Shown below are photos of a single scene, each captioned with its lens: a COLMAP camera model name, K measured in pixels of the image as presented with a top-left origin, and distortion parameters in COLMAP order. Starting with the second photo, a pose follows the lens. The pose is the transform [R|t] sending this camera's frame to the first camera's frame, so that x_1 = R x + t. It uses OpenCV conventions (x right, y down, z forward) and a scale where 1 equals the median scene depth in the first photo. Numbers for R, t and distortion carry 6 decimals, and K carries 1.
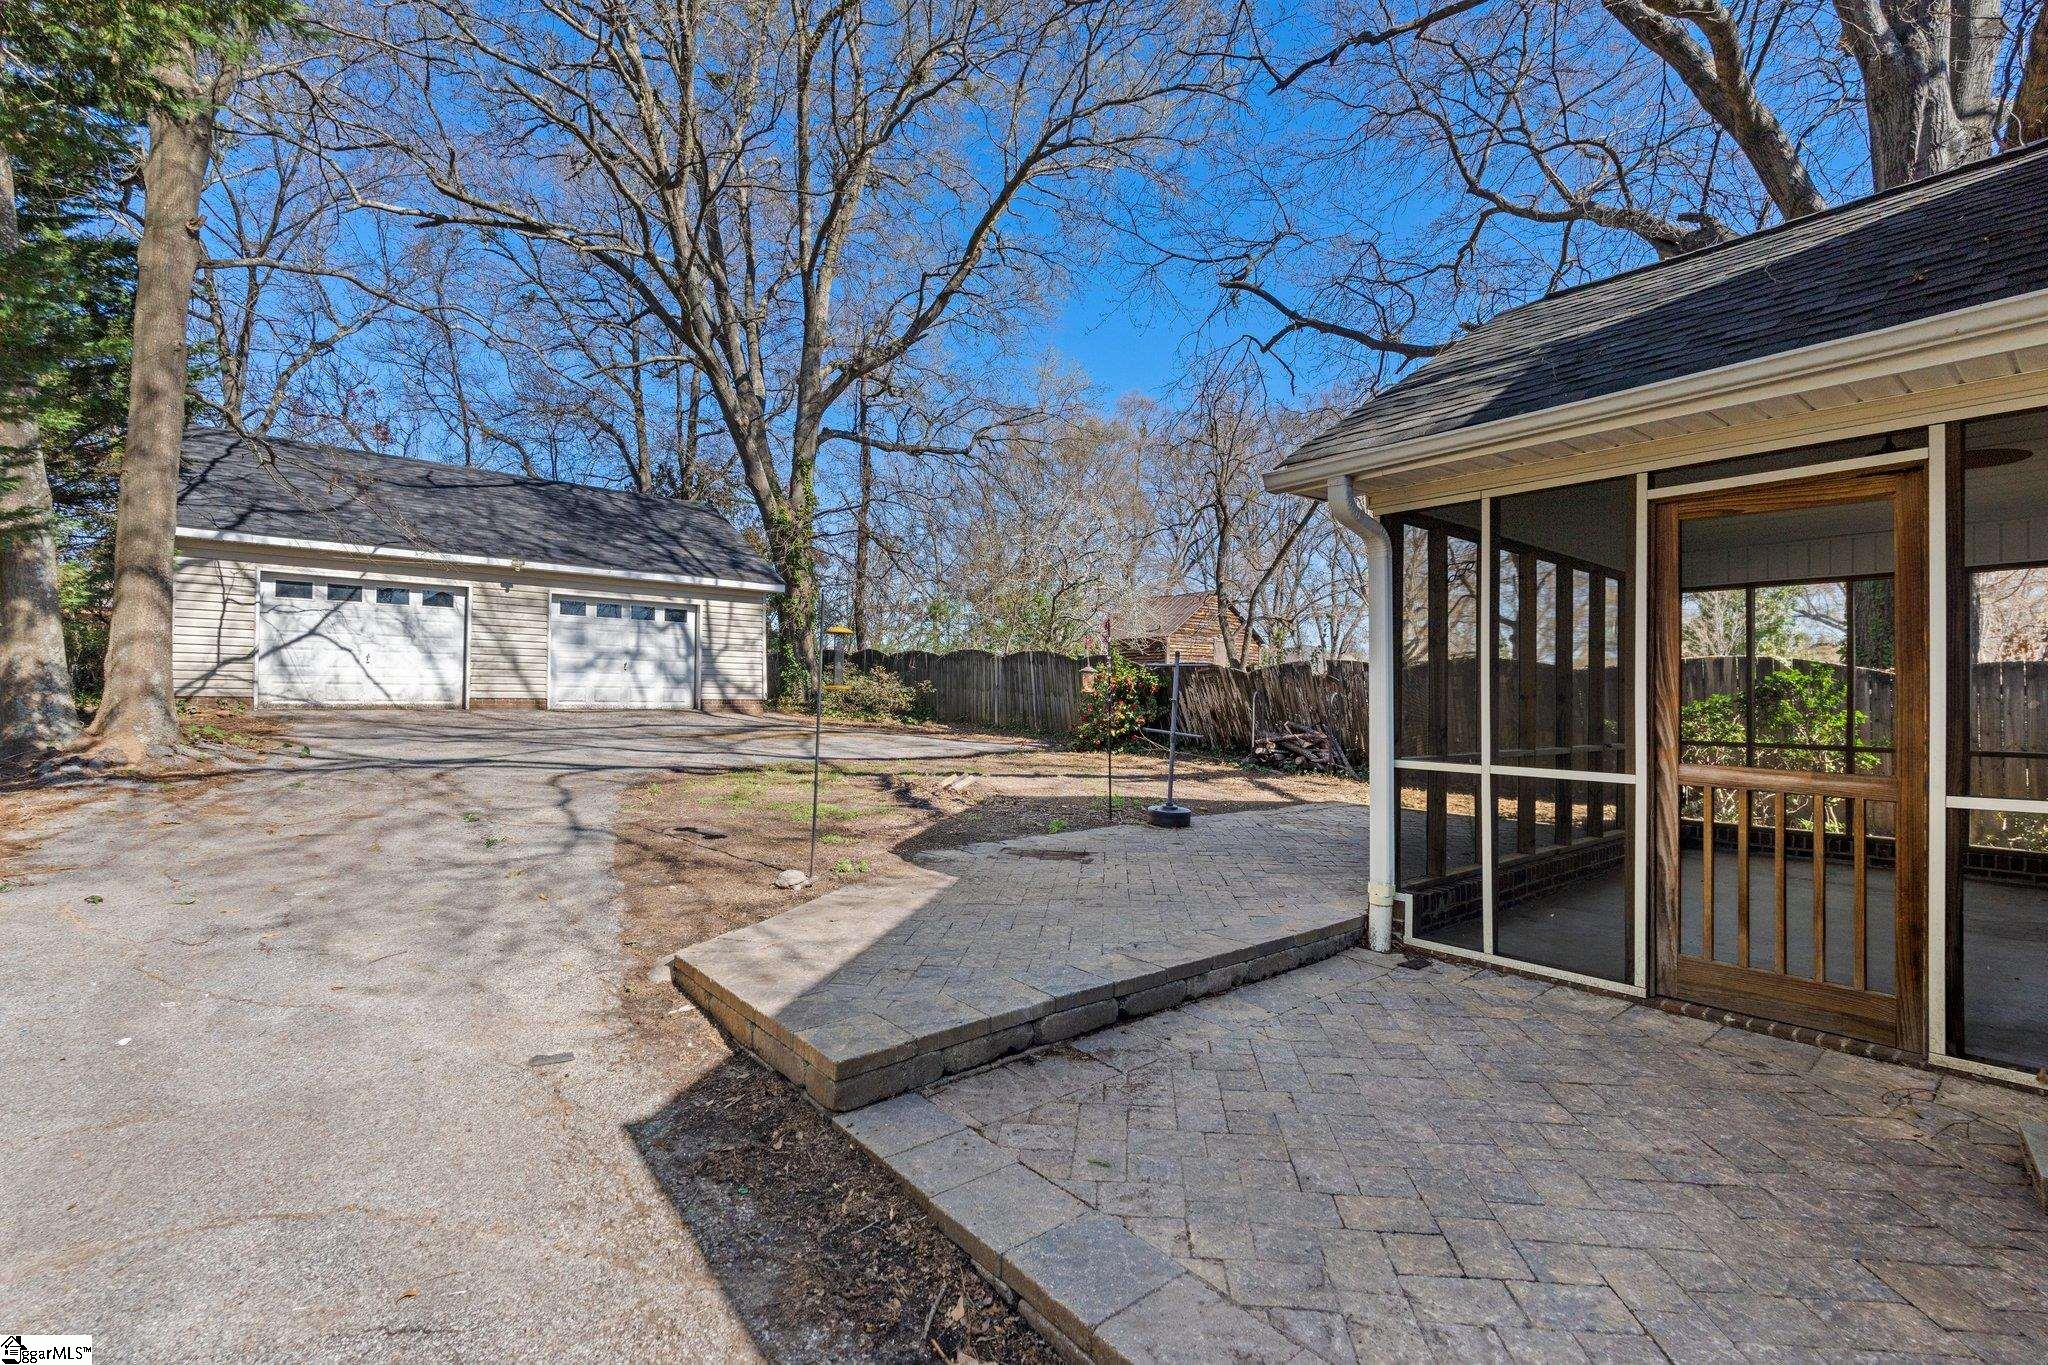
lens RADIAL K [[897.6, 0, 1024.0], [0, 897.6, 682.5], [0, 0, 1]] dist [-0.005666, 0.000226]
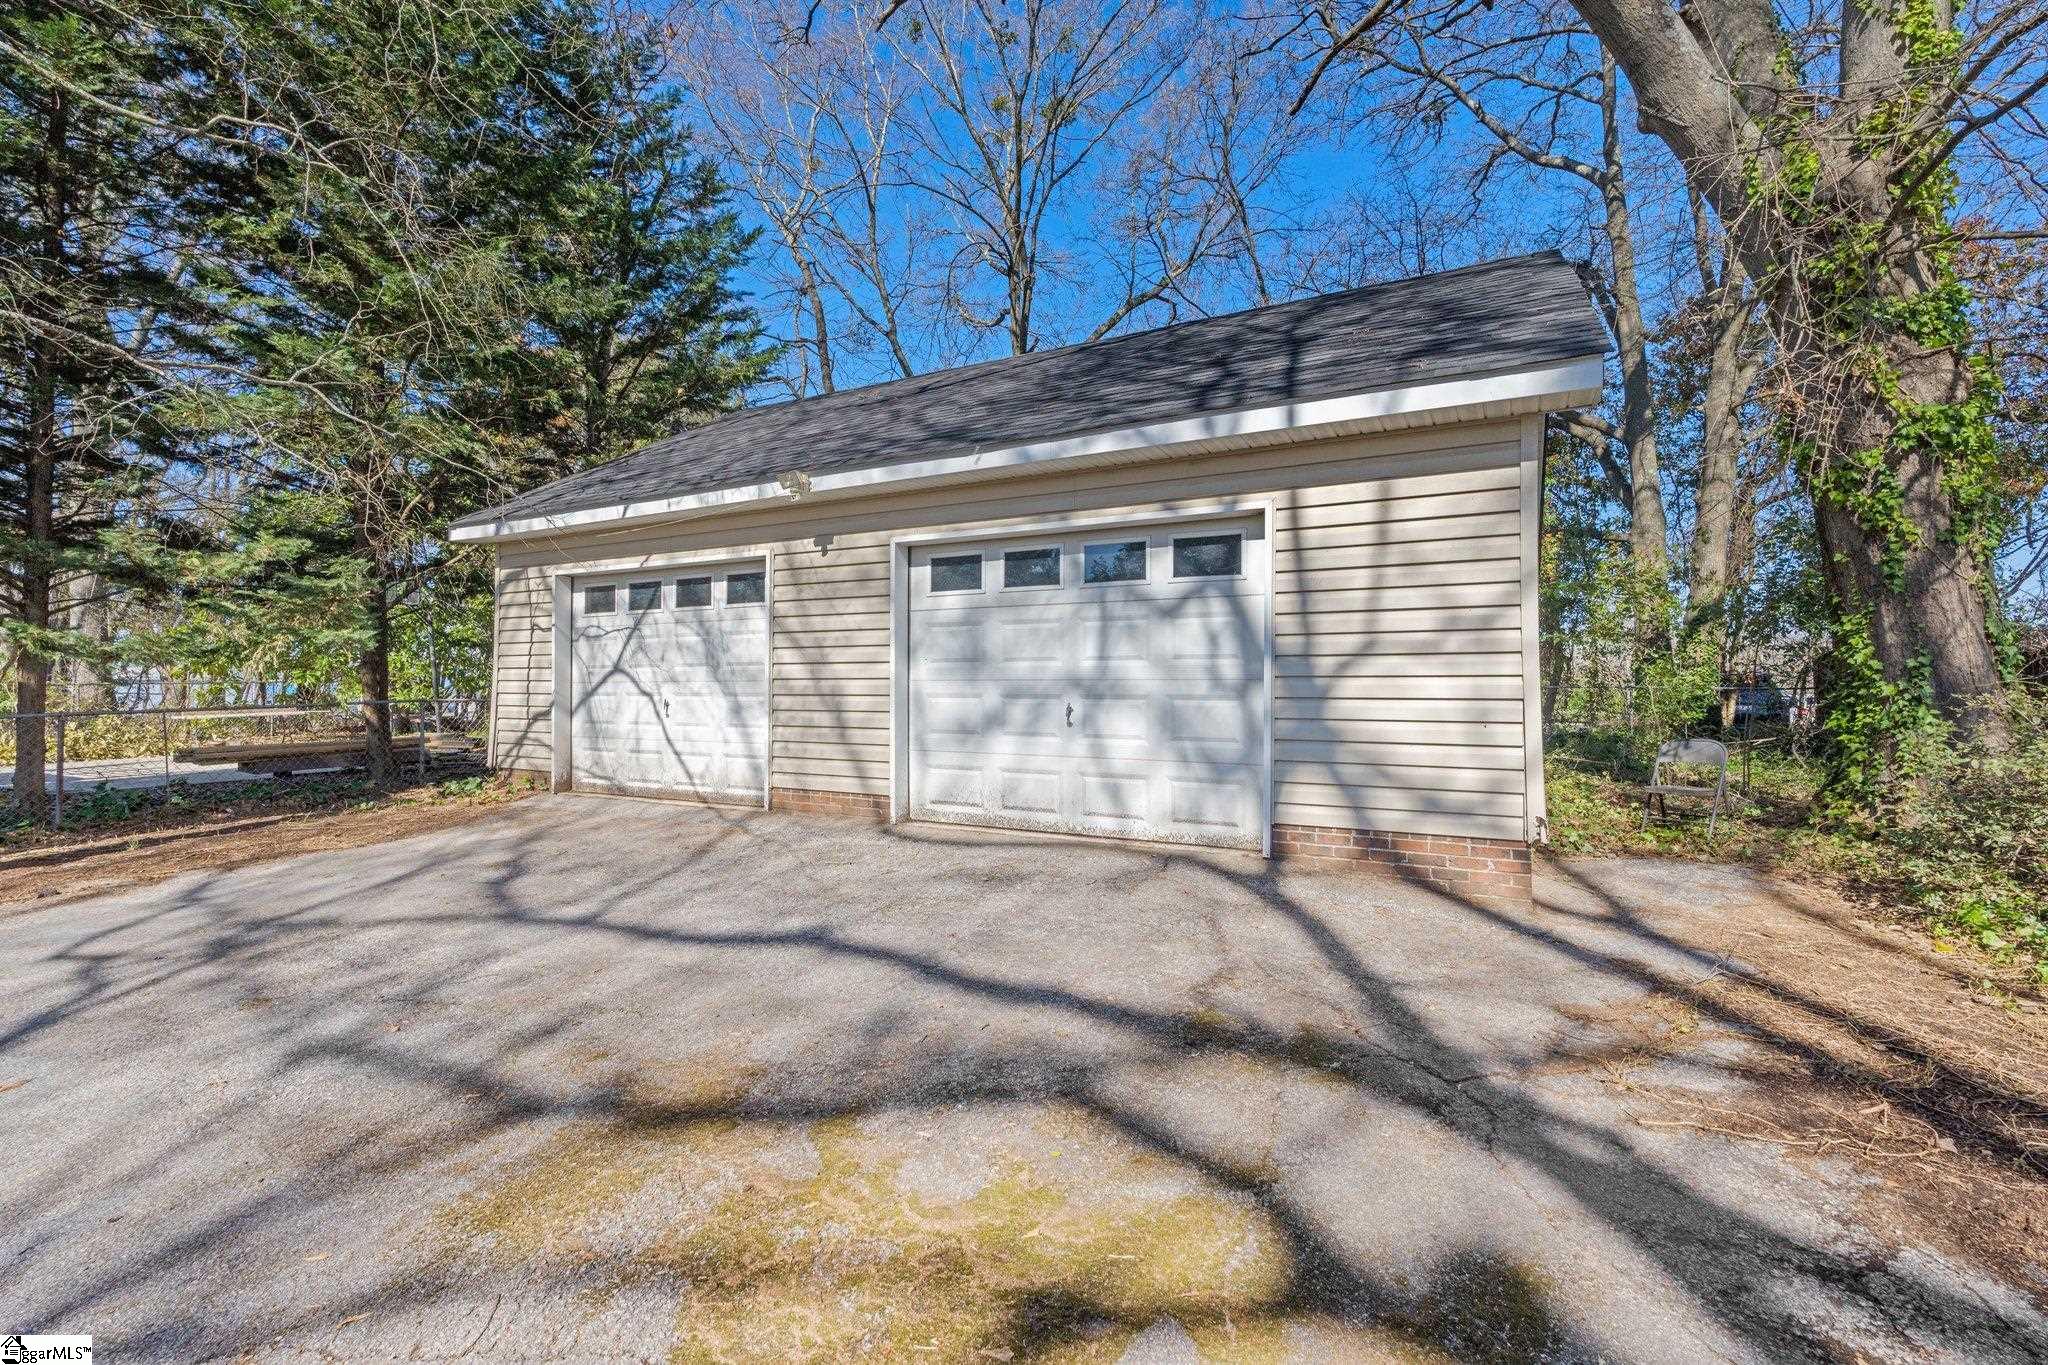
lens RADIAL K [[897.6, 0, 1024.0], [0, 897.6, 682.5], [0, 0, 1]] dist [-0.005666, 0.000226]
pose [[0.317589, -0.027992, -0.947815, -0.119357], [0.006377, 0.999605, -0.027385, -0.024283], [0.948207, 0.002653, 0.317642, 0.940809]]
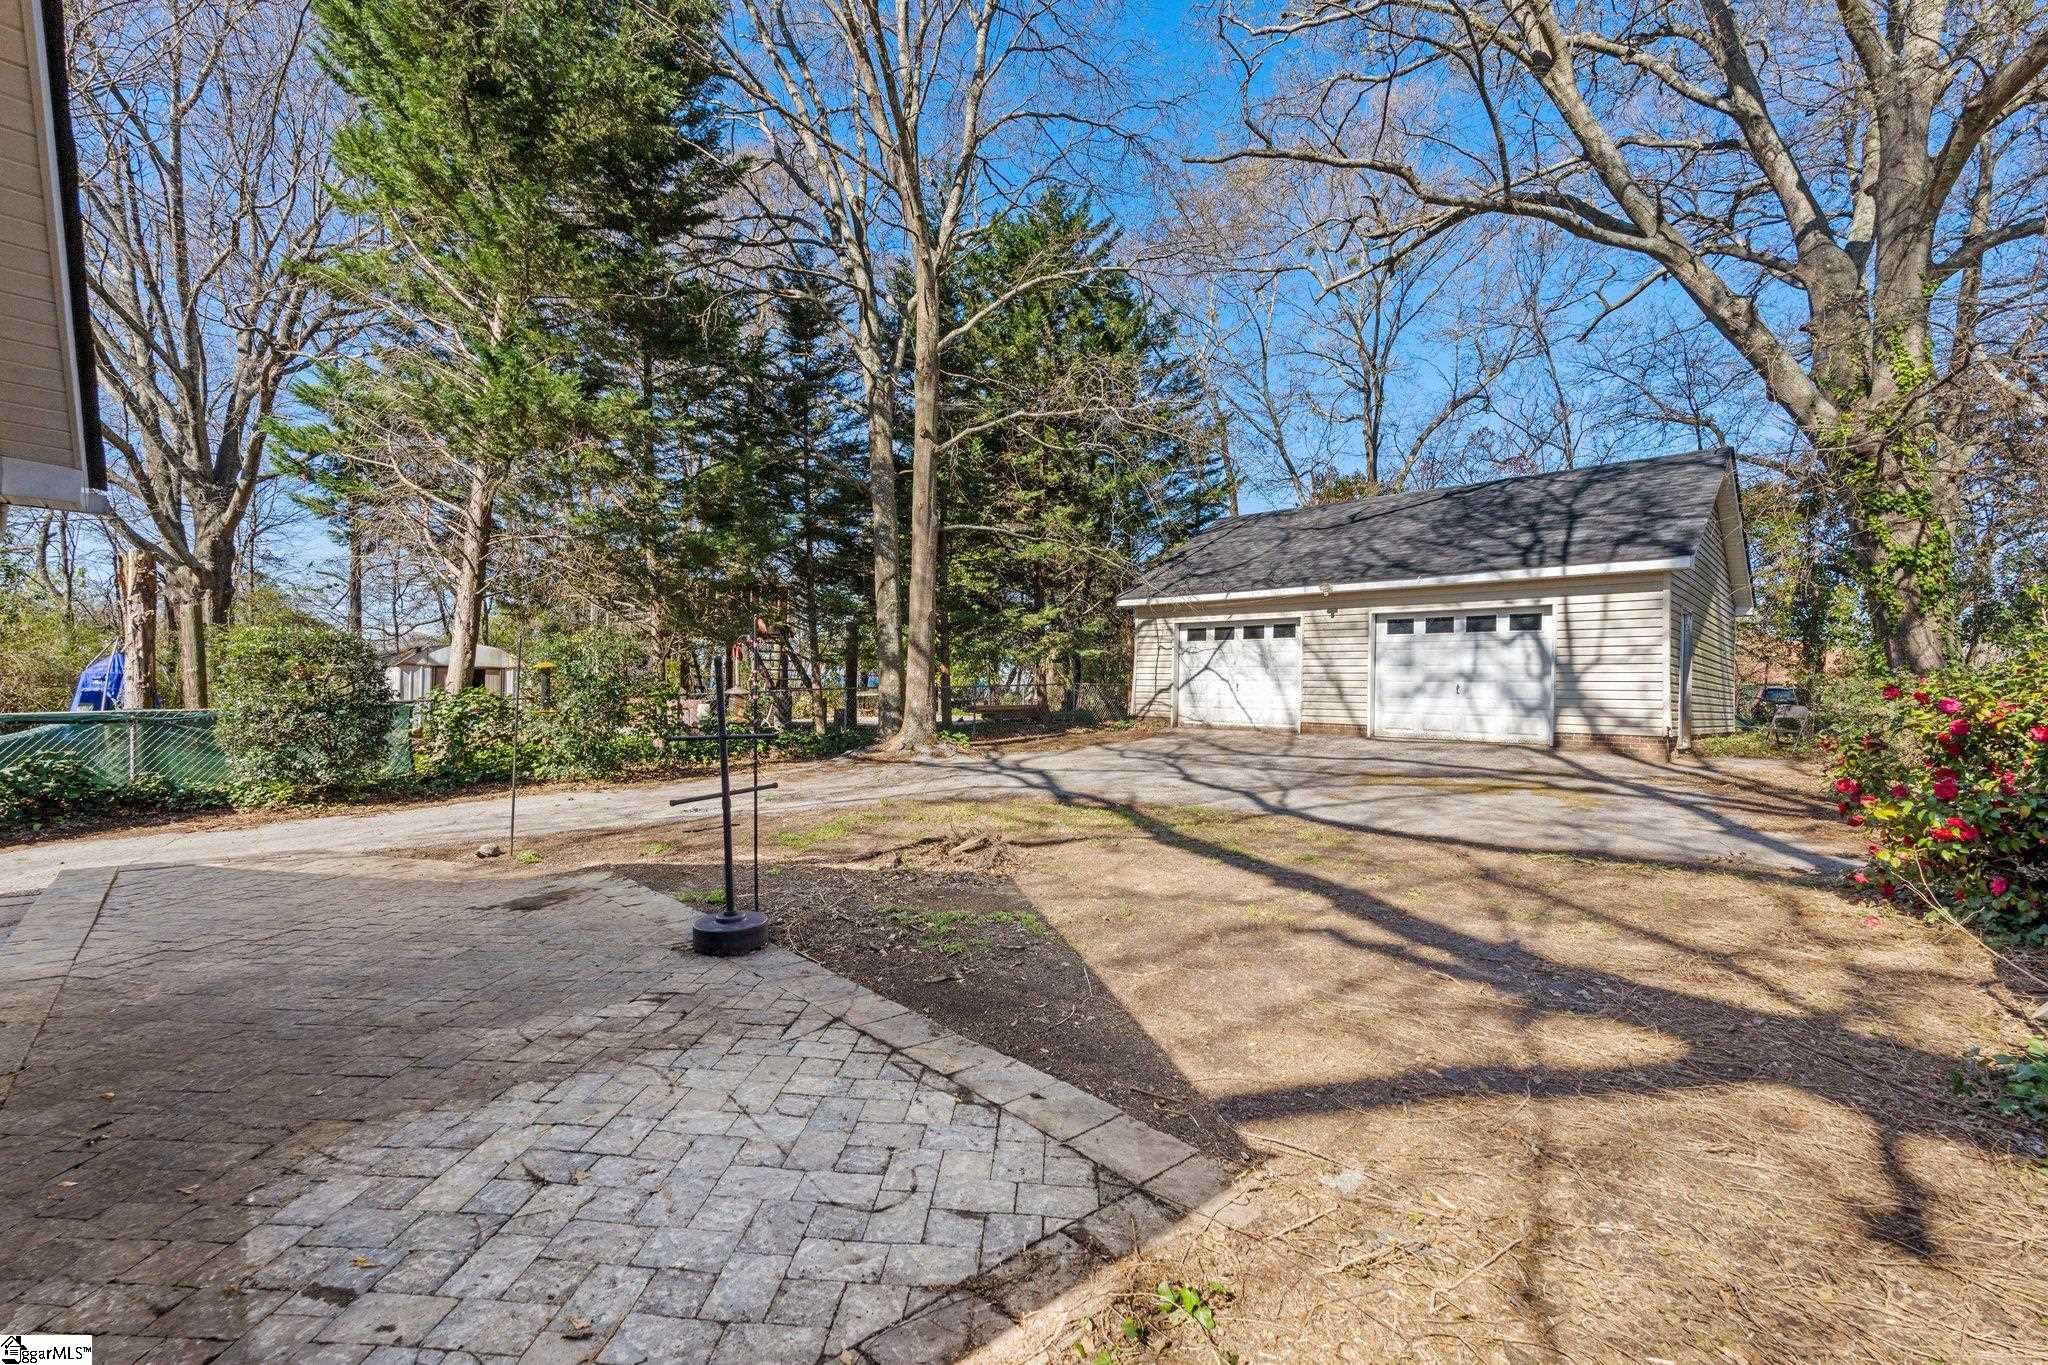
lens RADIAL K [[904.8, 0, 1026.8], [0, 904.8, 693.4], [0, 0, 1]] dist [-0.001177, -0.000113]
pose [[0.045170, -0.013140, -0.998893, 0.409142], [-0.008778, 0.999870, -0.013550, 0.000135], [0.998941, 0.009380, 0.045049, 0.607573]]
